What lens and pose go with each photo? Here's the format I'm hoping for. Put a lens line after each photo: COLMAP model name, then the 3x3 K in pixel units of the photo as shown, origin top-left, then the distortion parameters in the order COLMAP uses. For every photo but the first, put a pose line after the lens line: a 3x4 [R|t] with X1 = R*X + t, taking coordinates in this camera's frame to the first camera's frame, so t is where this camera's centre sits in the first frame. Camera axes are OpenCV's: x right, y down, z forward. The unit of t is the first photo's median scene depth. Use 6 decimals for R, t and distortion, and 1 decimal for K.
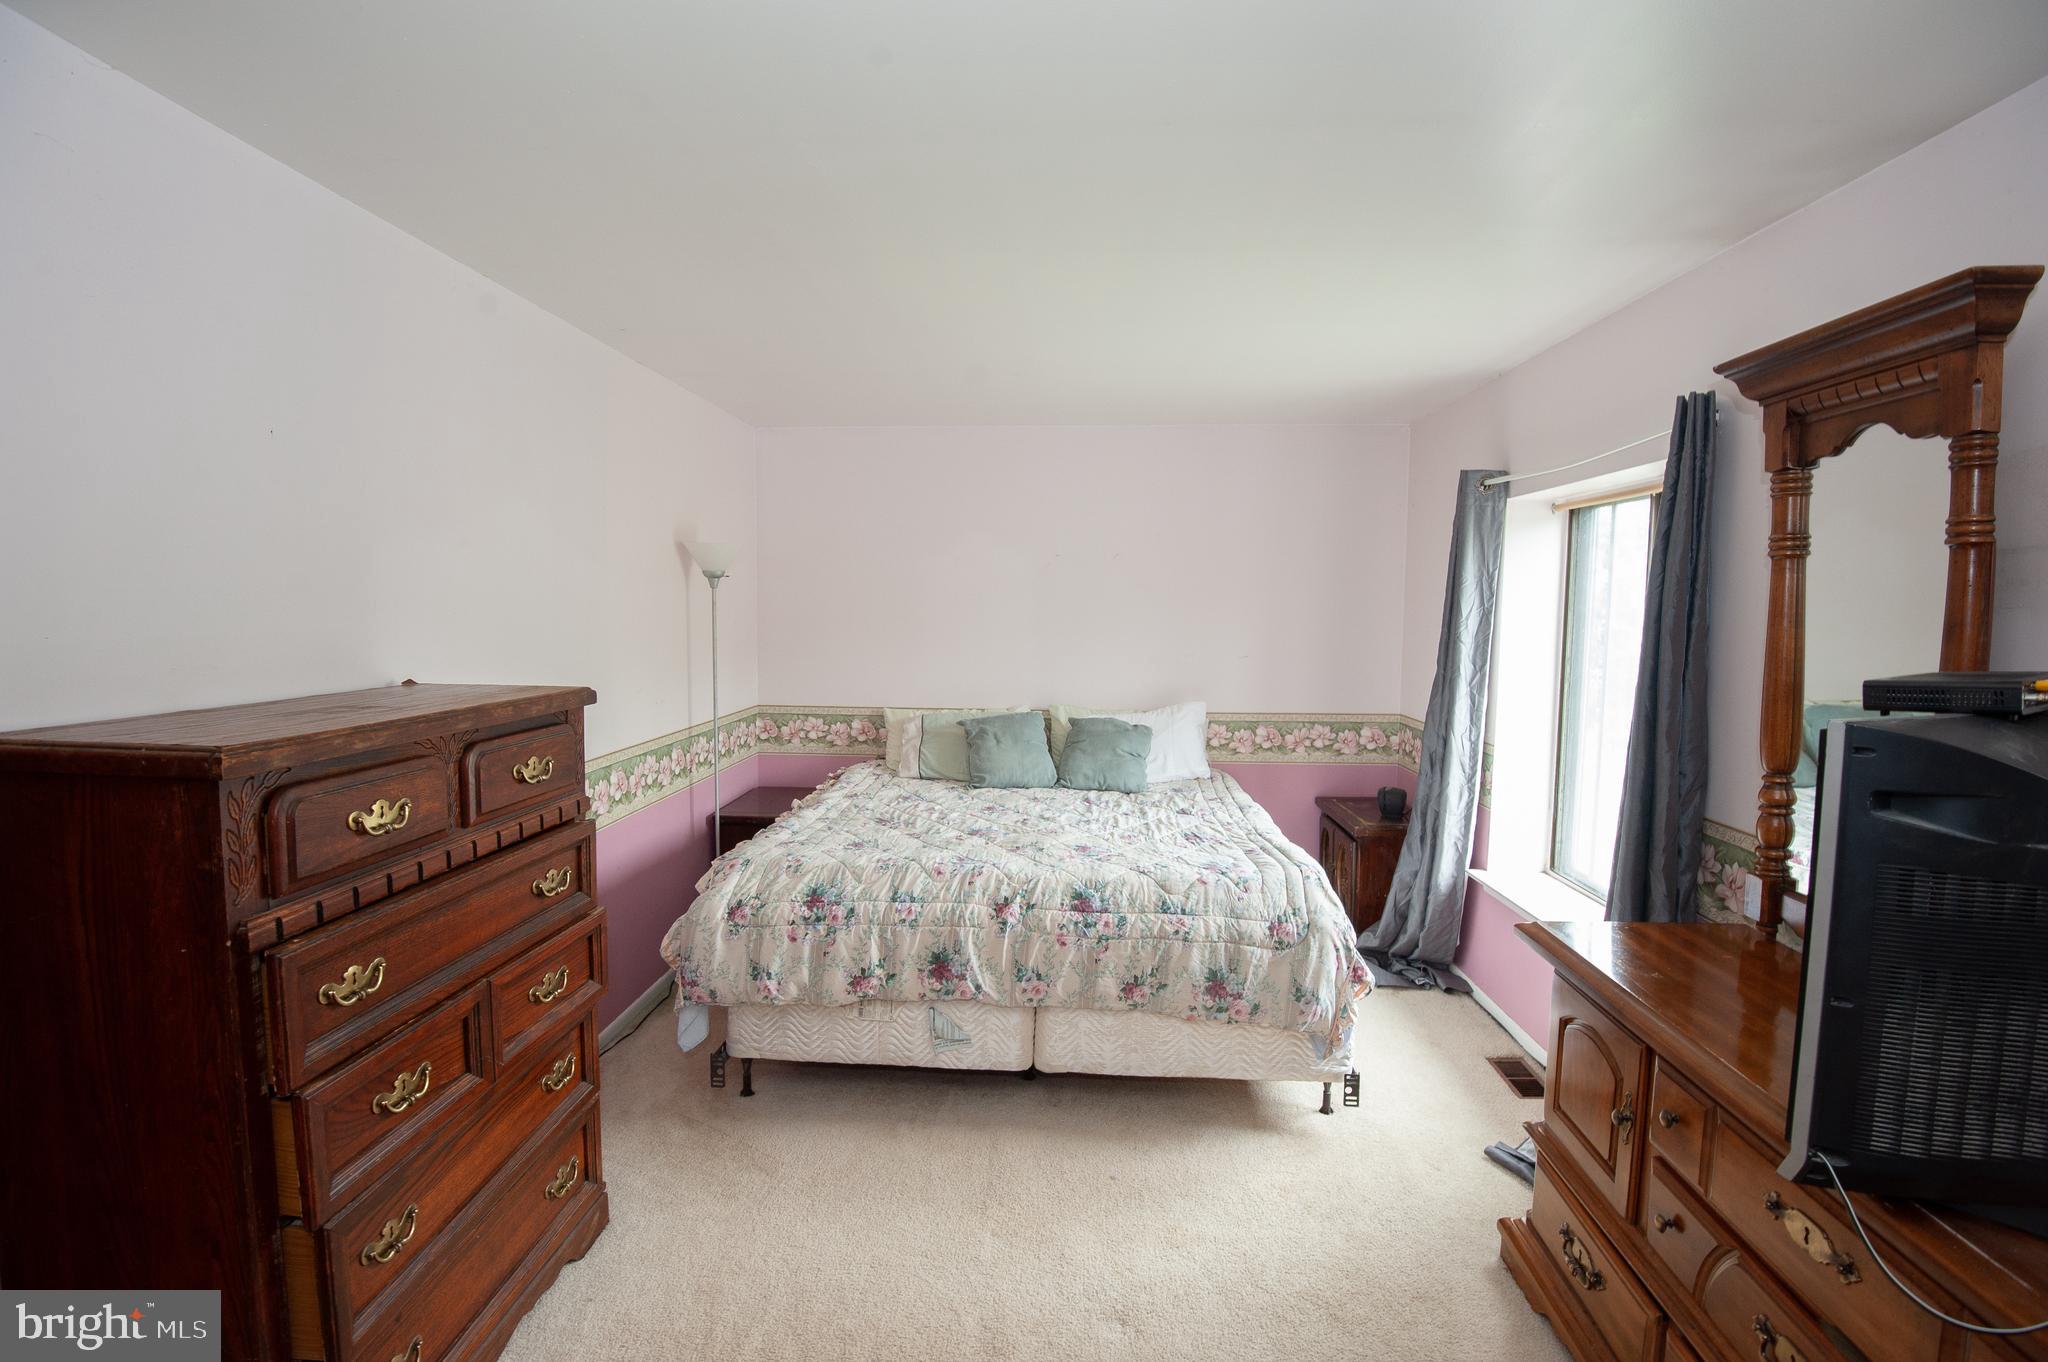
lens RADIAL K [[926.6, 0, 1029.7], [0, 926.6, 678.4], [0, 0, 1]] dist [0.001320, -0.030594]
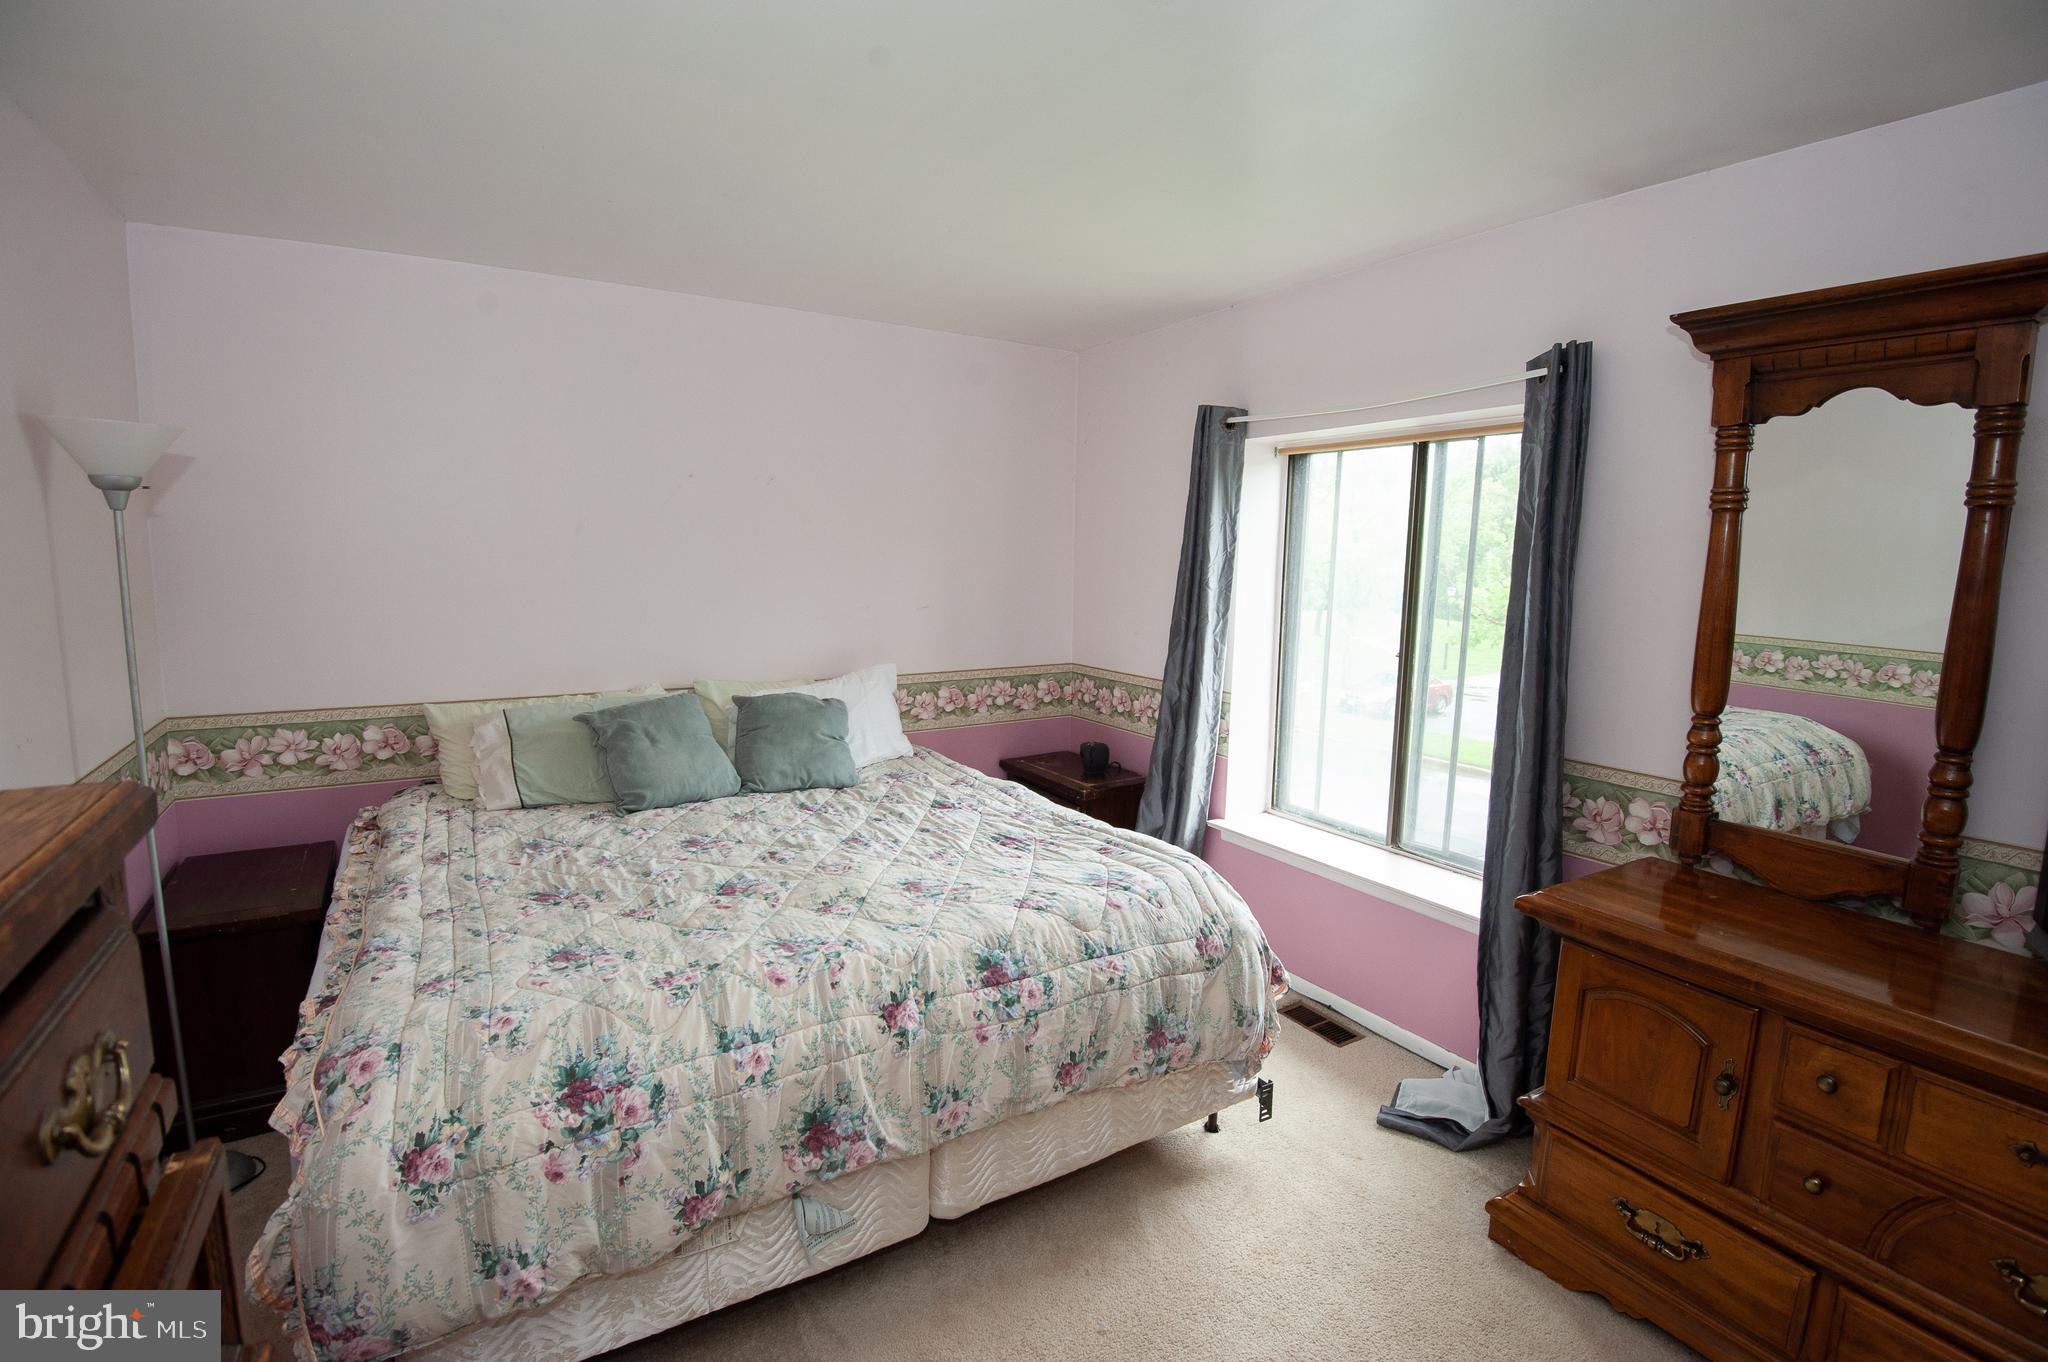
lens RADIAL K [[926.6, 0, 1029.7], [0, 926.6, 678.4], [0, 0, 1]] dist [0.001320, -0.030594]
pose [[0.818124, -0.072823, 0.570412, -0.309240], [0.035389, 0.996445, 0.076457, -0.034504], [-0.573952, -0.042365, 0.817793, 0.418188]]
